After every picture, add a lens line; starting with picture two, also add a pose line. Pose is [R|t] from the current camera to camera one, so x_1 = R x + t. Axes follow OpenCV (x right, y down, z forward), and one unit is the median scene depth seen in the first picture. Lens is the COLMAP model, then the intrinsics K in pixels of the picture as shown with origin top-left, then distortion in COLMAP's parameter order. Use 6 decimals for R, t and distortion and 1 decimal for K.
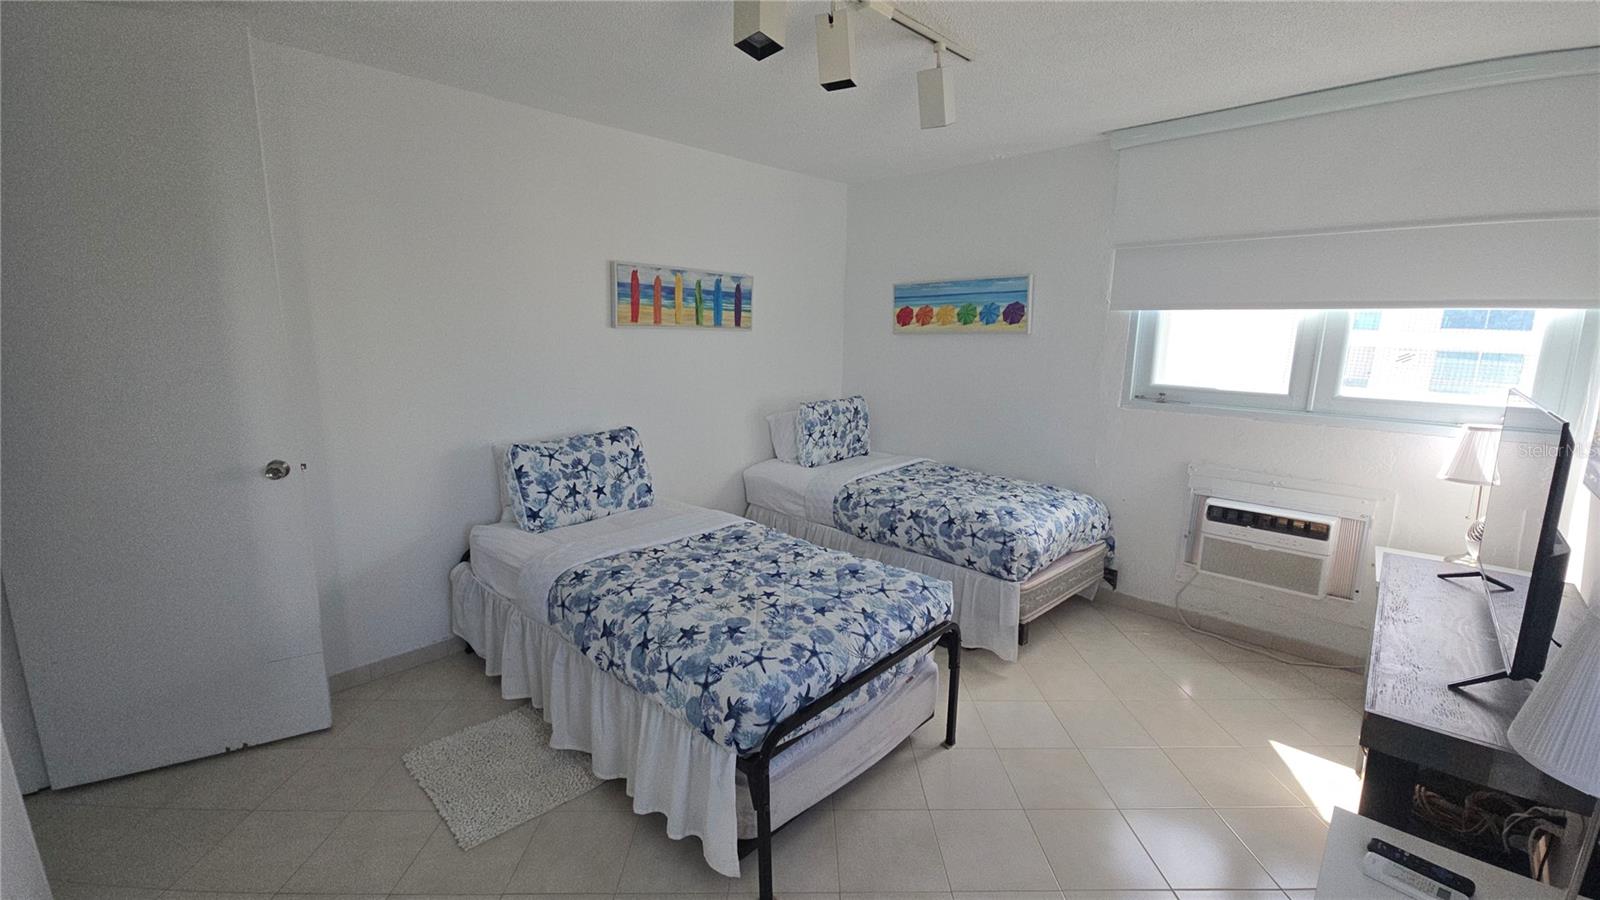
lens RADIAL K [[650.7, 0, 799.5], [0, 650.7, 444.3], [0, 0, 1]] dist [0.007601, -0.004735]
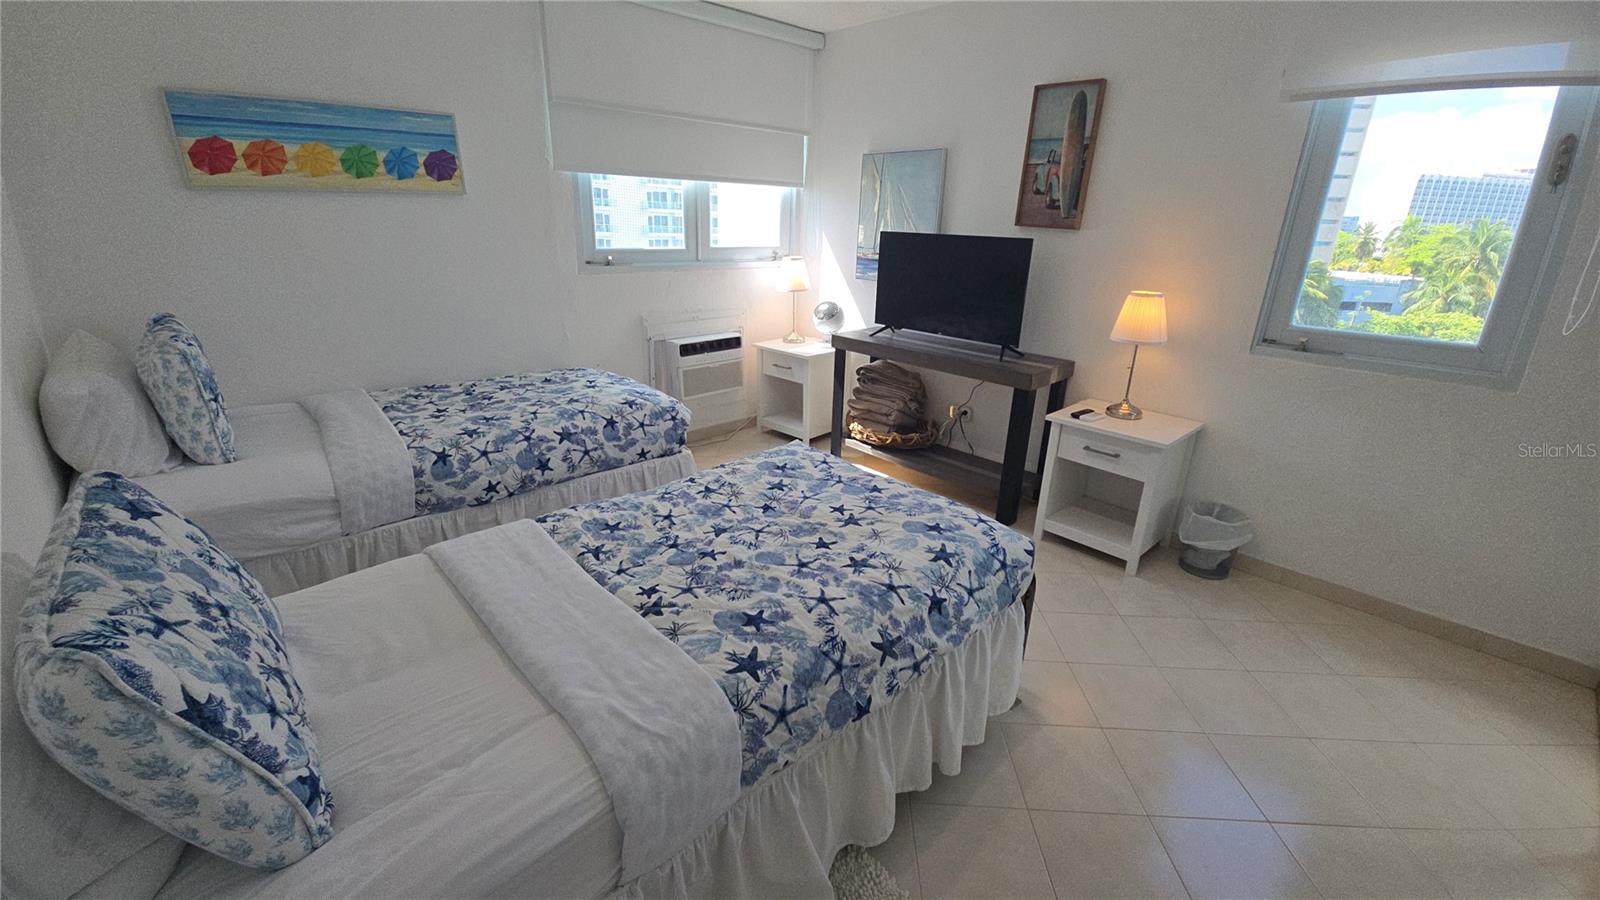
lens RADIAL K [[650.7, 0, 795.4], [0, 650.7, 453.9], [0, 0, 1]] dist [0.007601, -0.004735]
pose [[0.050948, -0.349838, 0.935424, -0.584352], [0.156306, 0.927891, 0.338508, -0.098514], [-0.986394, 0.128966, 0.101956, 0.672910]]
